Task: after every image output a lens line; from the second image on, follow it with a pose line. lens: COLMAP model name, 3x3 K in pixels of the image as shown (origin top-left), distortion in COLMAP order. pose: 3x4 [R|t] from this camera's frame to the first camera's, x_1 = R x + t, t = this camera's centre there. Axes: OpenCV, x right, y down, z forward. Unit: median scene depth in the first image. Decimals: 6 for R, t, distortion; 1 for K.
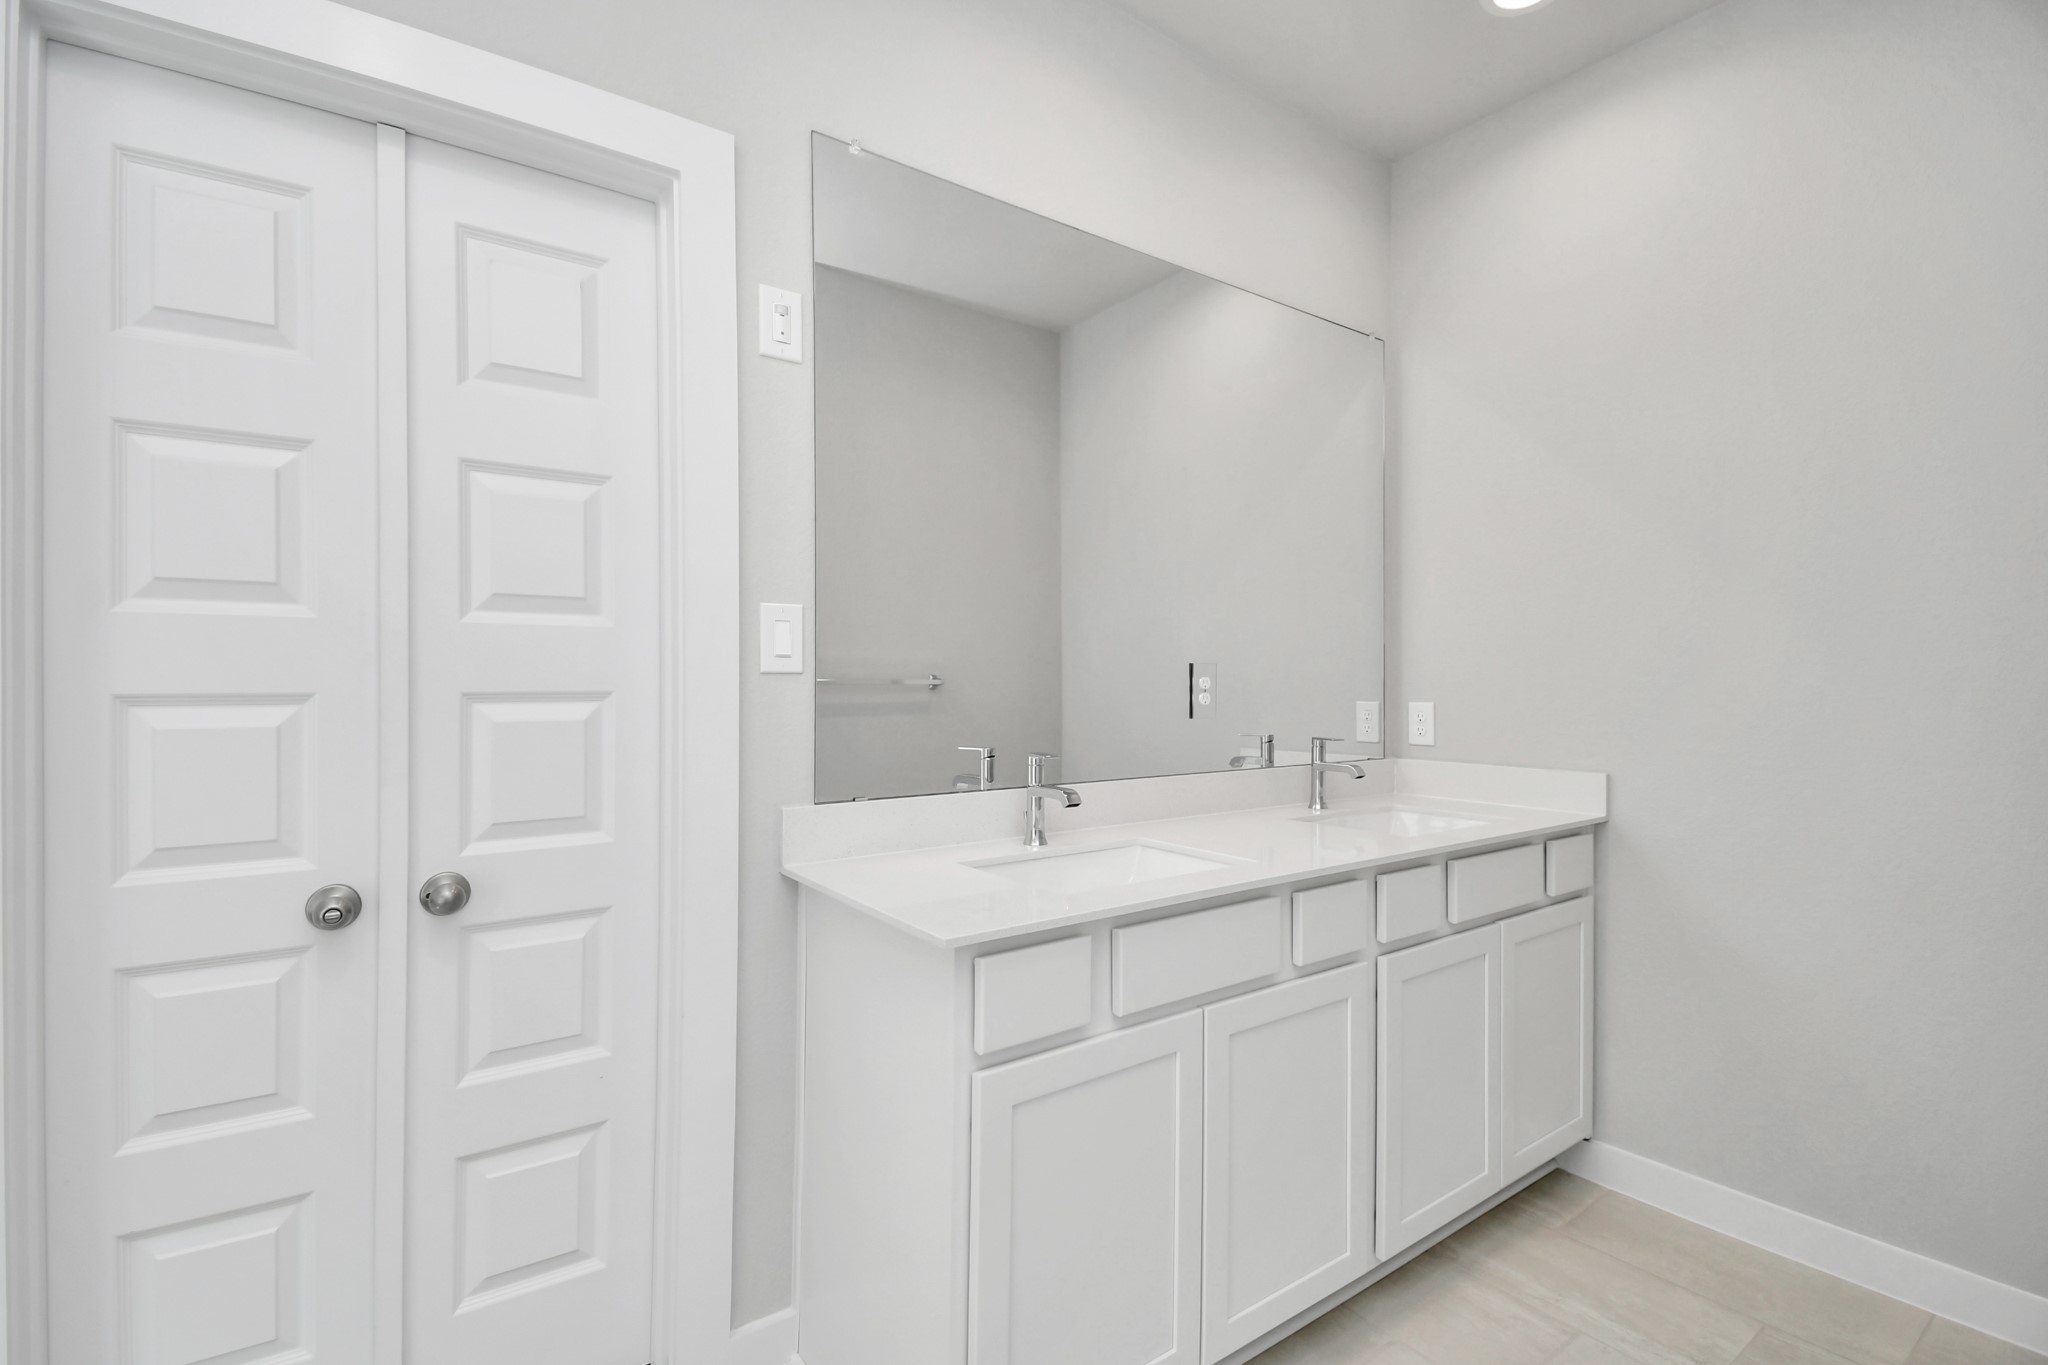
lens RADIAL K [[936.6, 0, 1030.8], [0, 936.6, 684.9], [0, 0, 1]] dist [-0.016724, -0.000988]
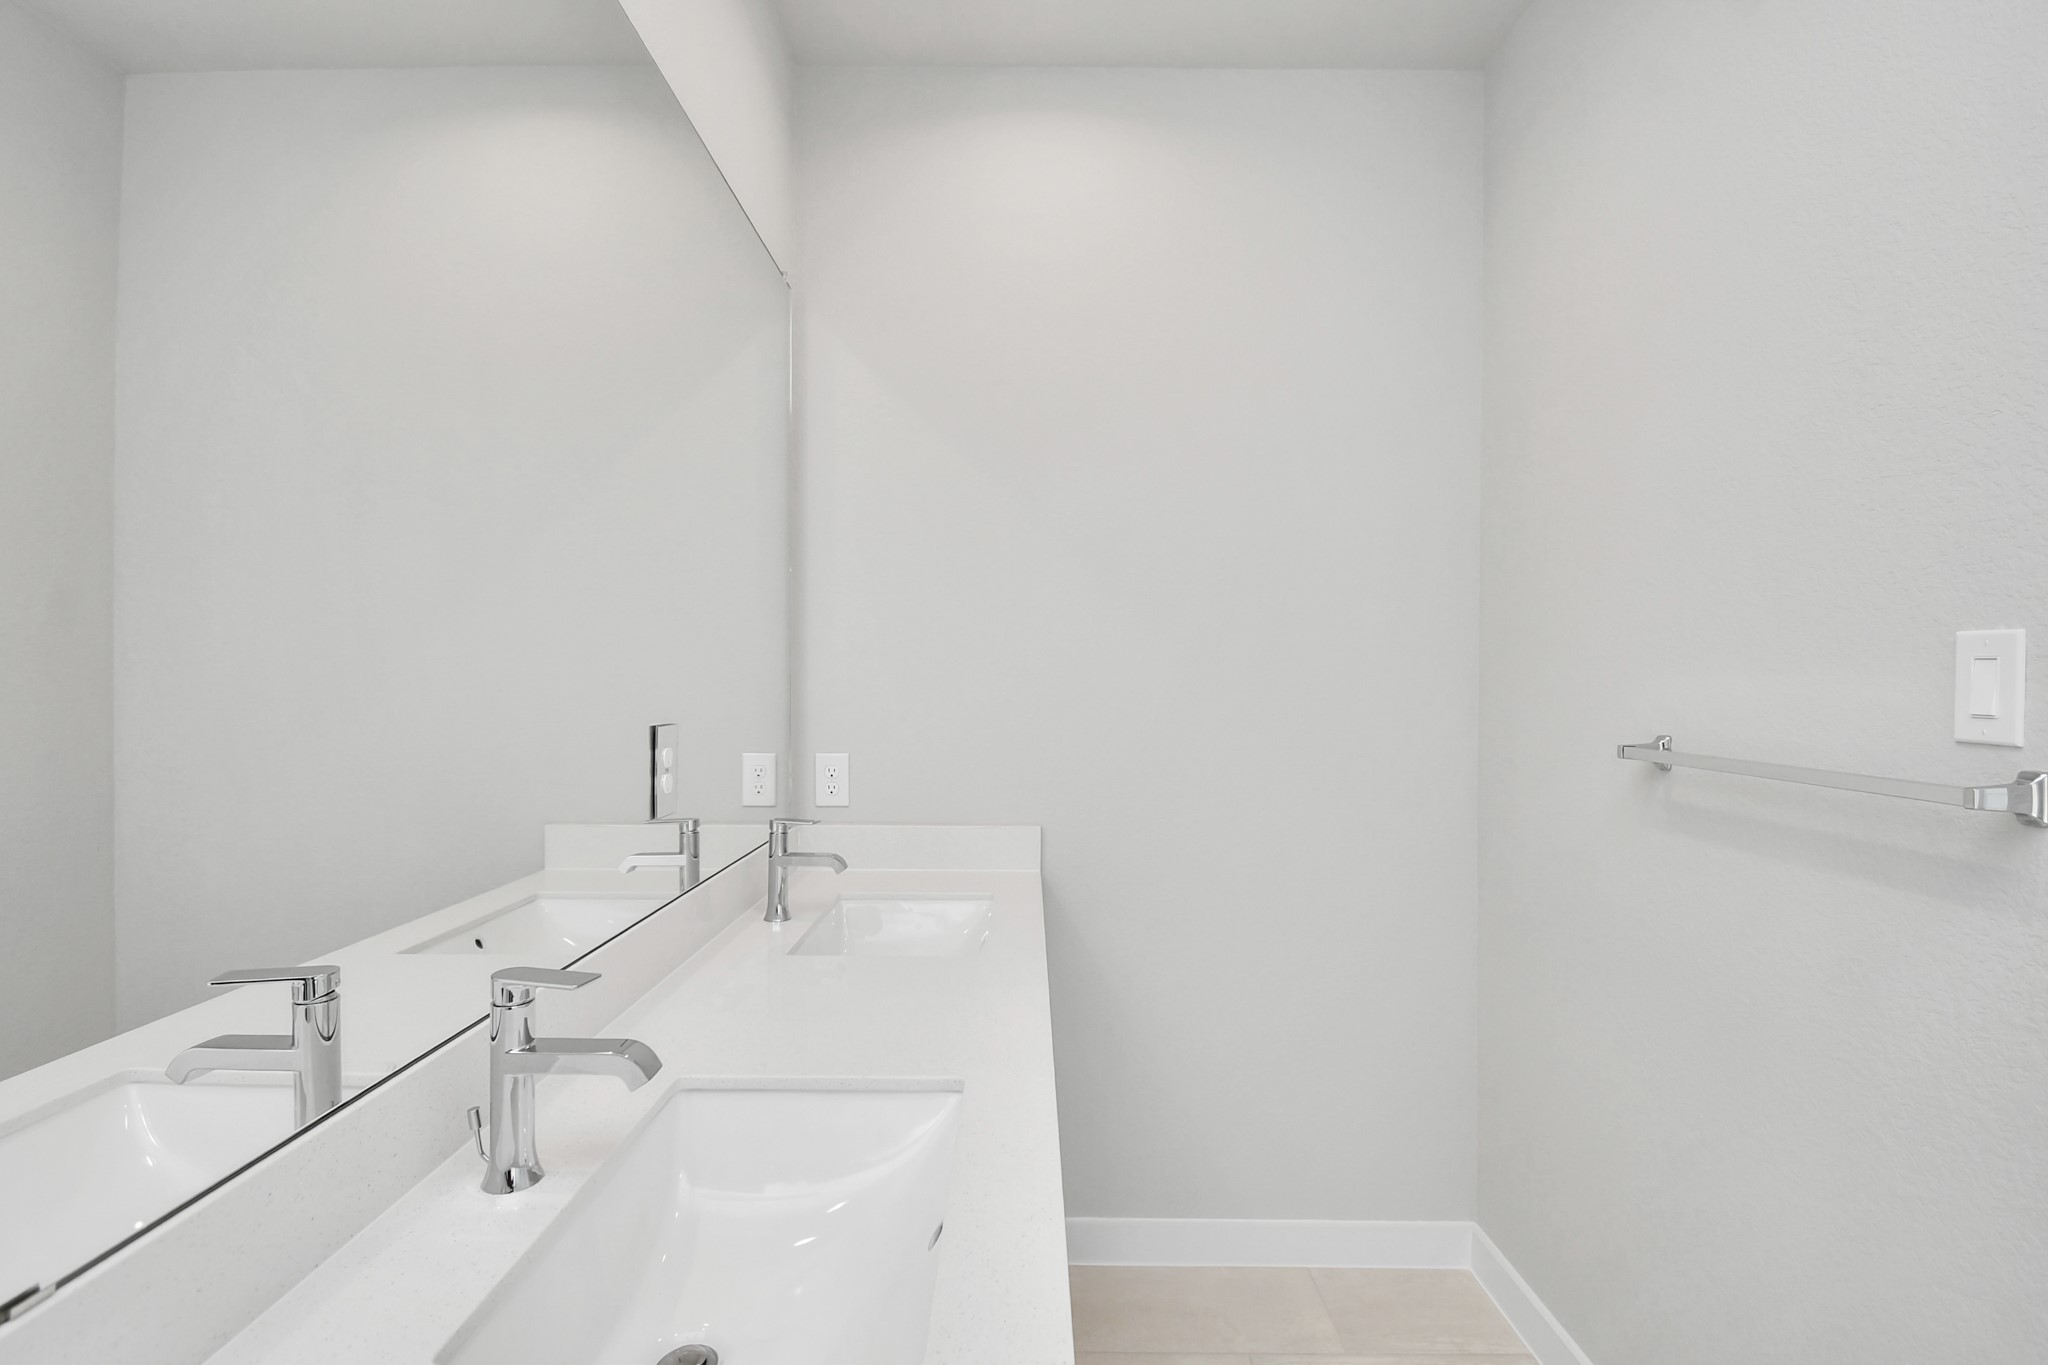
lens RADIAL K [[936.6, 0, 1023.4], [0, 936.6, 686.9], [0, 0, 1]] dist [-0.016724, -0.000988]
pose [[0.583742, 0.002195, 0.811936, -0.172185], [-0.007871, 0.999965, 0.002956, -0.050928], [-0.811901, -0.008116, 0.583739, 0.465044]]
